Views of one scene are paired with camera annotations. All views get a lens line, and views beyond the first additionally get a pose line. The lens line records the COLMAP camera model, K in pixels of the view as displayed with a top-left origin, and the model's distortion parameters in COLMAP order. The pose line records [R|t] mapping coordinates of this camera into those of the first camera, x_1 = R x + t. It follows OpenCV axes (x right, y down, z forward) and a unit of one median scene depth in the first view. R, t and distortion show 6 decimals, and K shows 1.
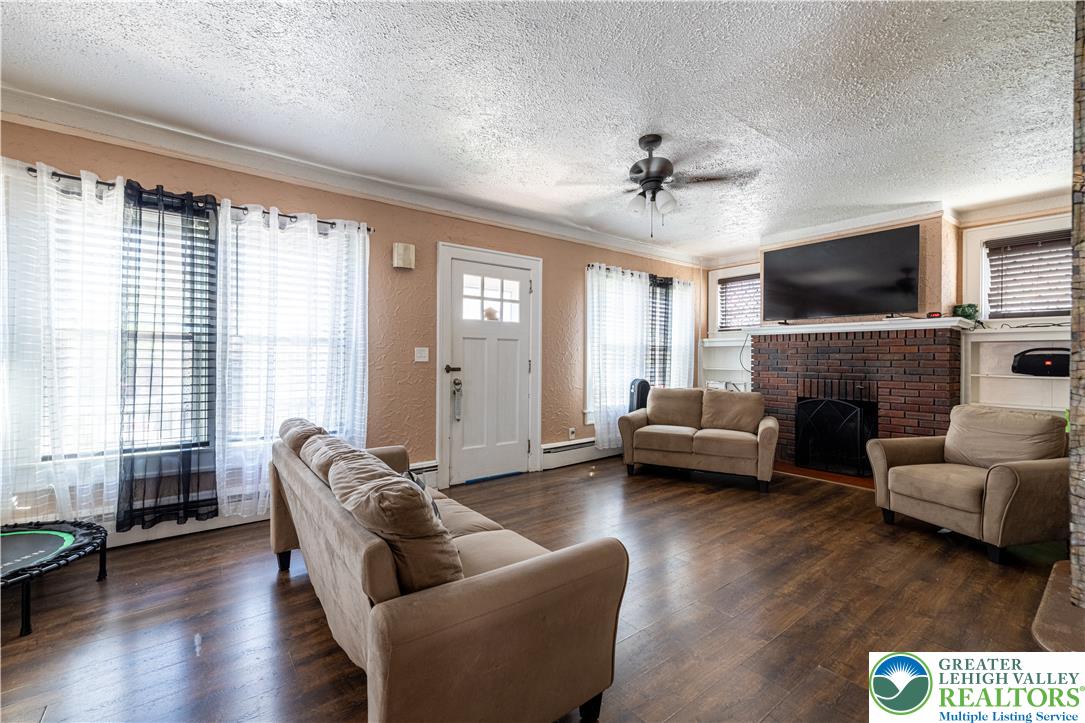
lens RADIAL K [[455.2, 0, 540.5], [0, 455.2, 358.8], [0, 0, 1]] dist [0.005797, 0.000324]
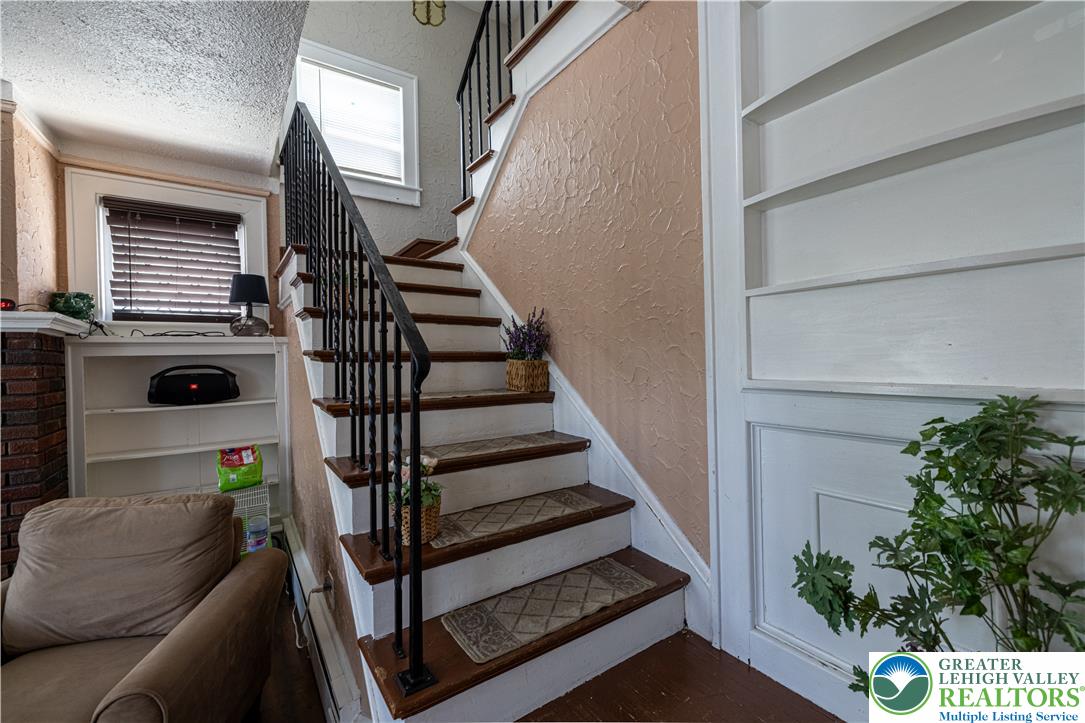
lens RADIAL K [[455.2, 0, 538.2], [0, 455.2, 355.3], [0, 0, 1]] dist [0.005797, 0.000324]
pose [[0.067510, -0.007767, 0.997688, 0.388508], [0.023779, 0.999698, 0.006174, -0.028834], [-0.997435, 0.023308, 0.067674, 0.372420]]
